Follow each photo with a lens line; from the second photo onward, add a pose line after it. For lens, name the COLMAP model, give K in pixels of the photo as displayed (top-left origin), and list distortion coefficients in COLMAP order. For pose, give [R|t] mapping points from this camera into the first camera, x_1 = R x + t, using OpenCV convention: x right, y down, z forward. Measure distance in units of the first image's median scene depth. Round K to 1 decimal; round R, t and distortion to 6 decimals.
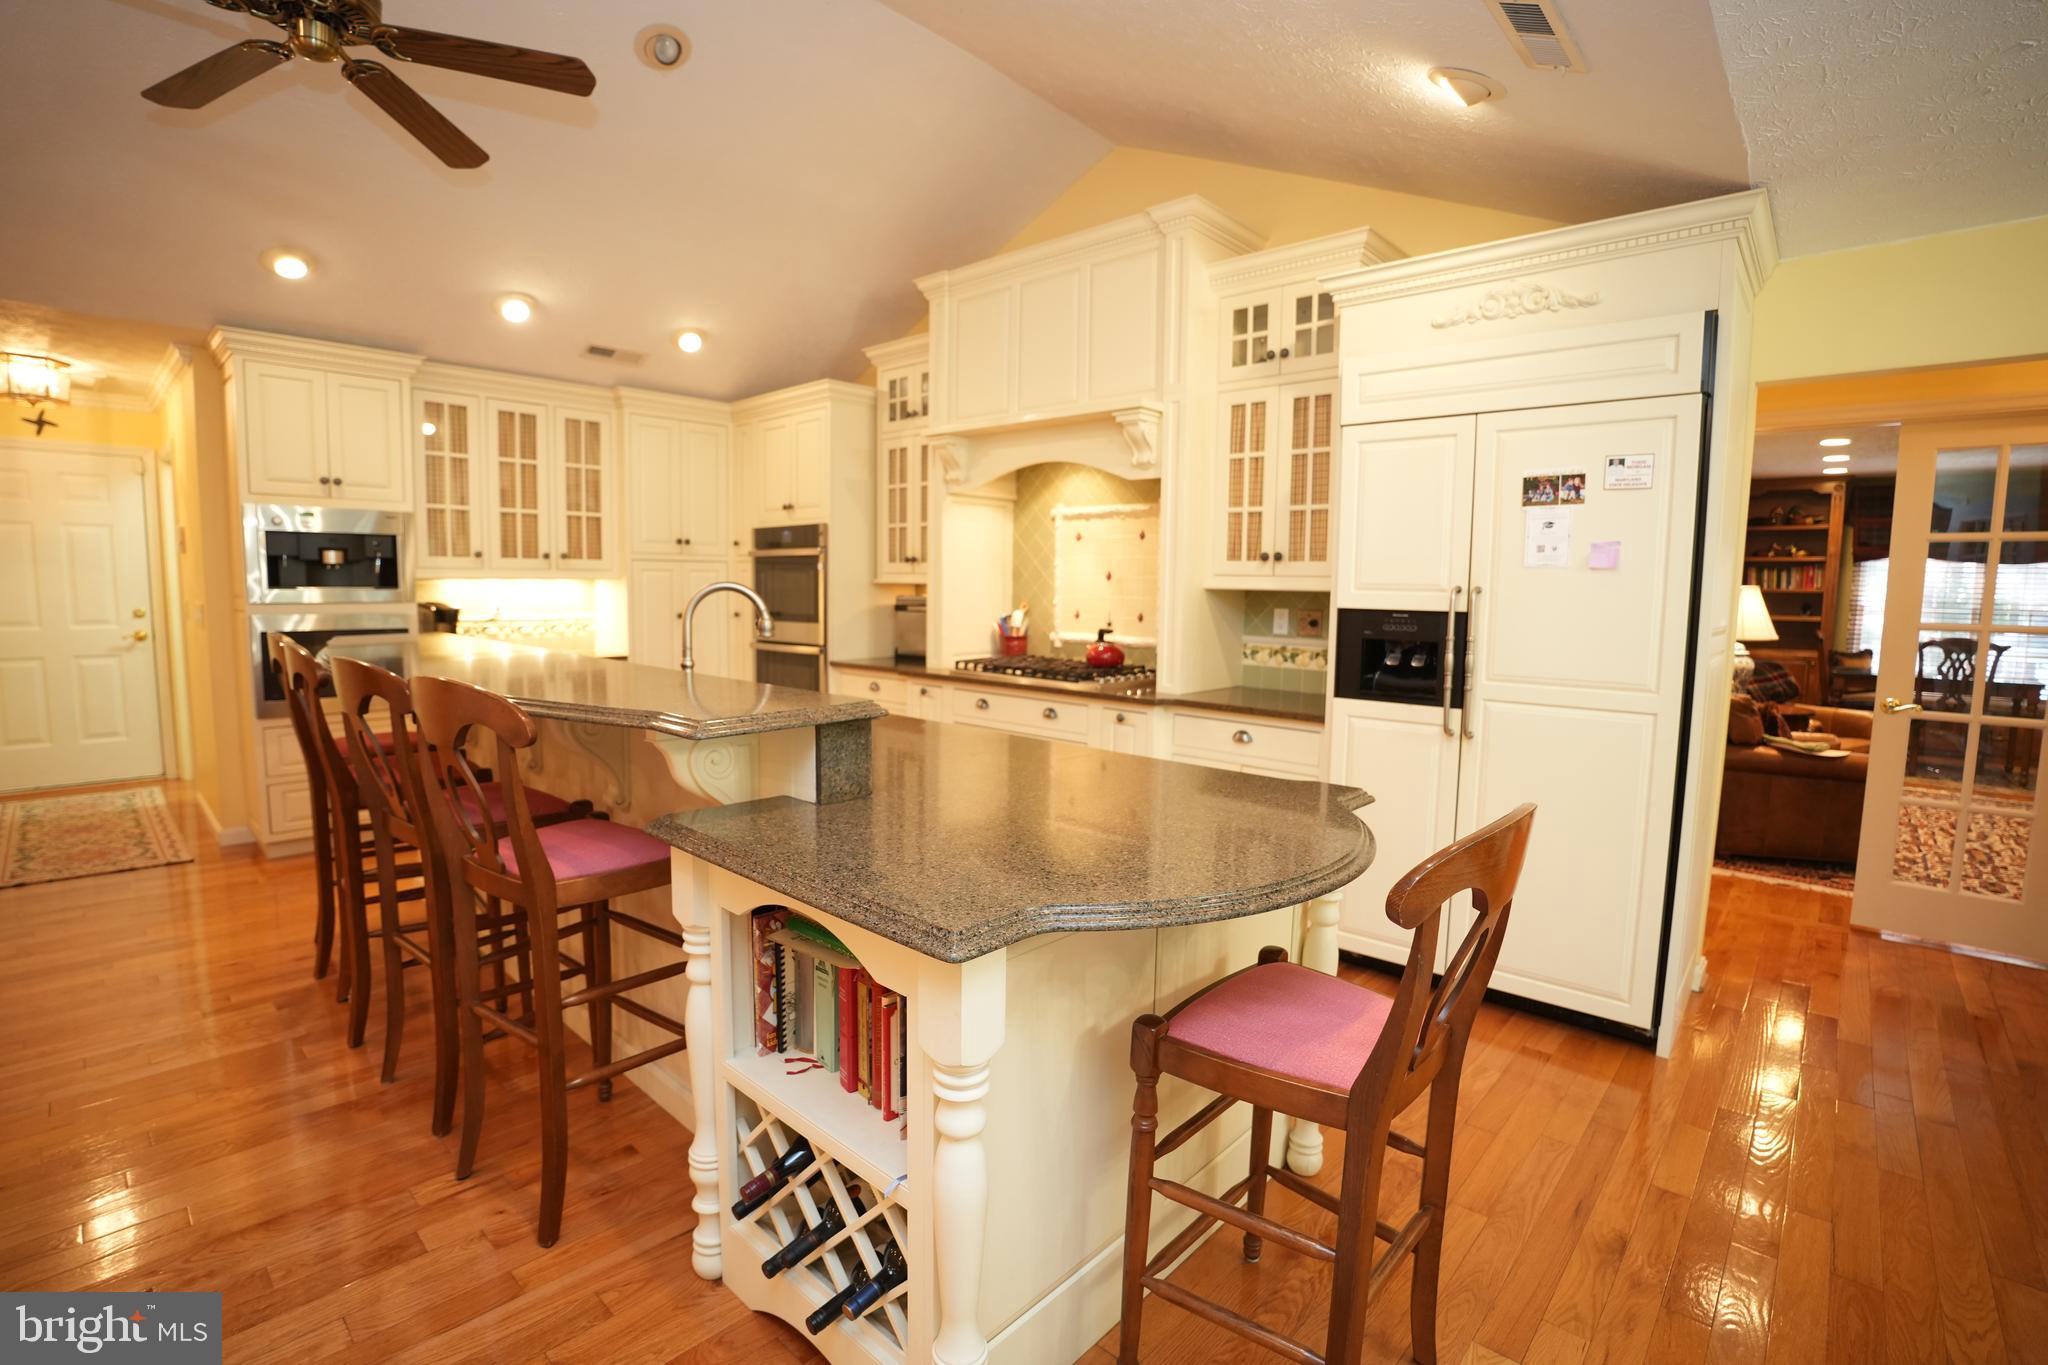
lens RADIAL K [[936.1, 0, 1021.3], [0, 936.1, 679.7], [0, 0, 1]] dist [-0.073392, 0.019265]
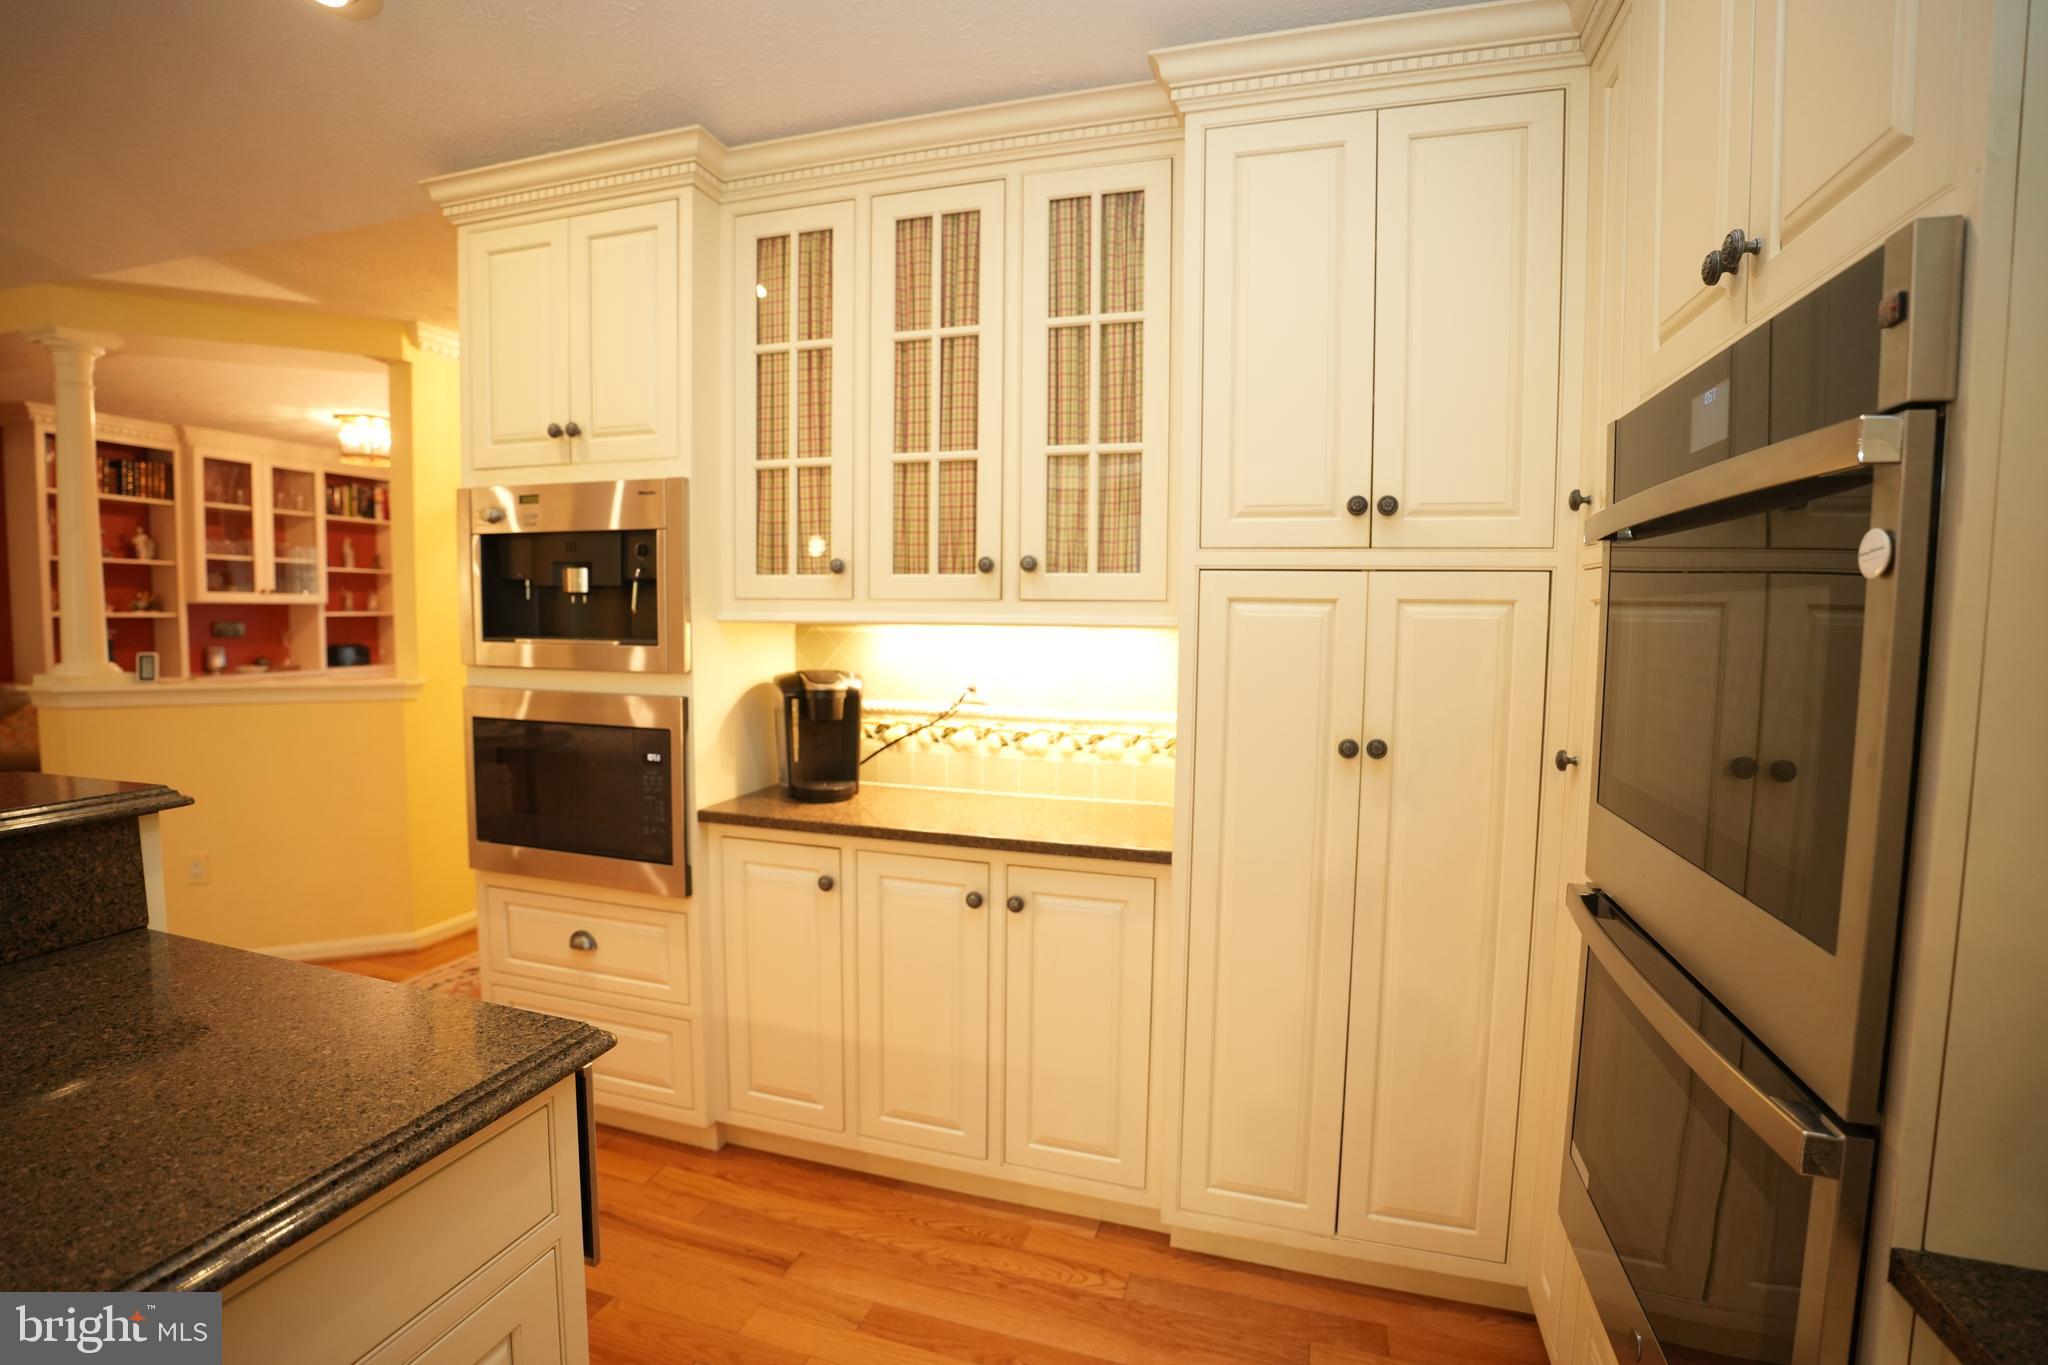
lens RADIAL K [[936.1, 0, 1021.3], [0, 936.1, 679.7], [0, 0, 1]] dist [-0.073392, 0.019265]
pose [[0.424881, 0.055390, -0.903553, -0.166531], [-0.097426, 0.995127, 0.015190, -0.103024], [0.899991, 0.081576, 0.428207, 0.926363]]
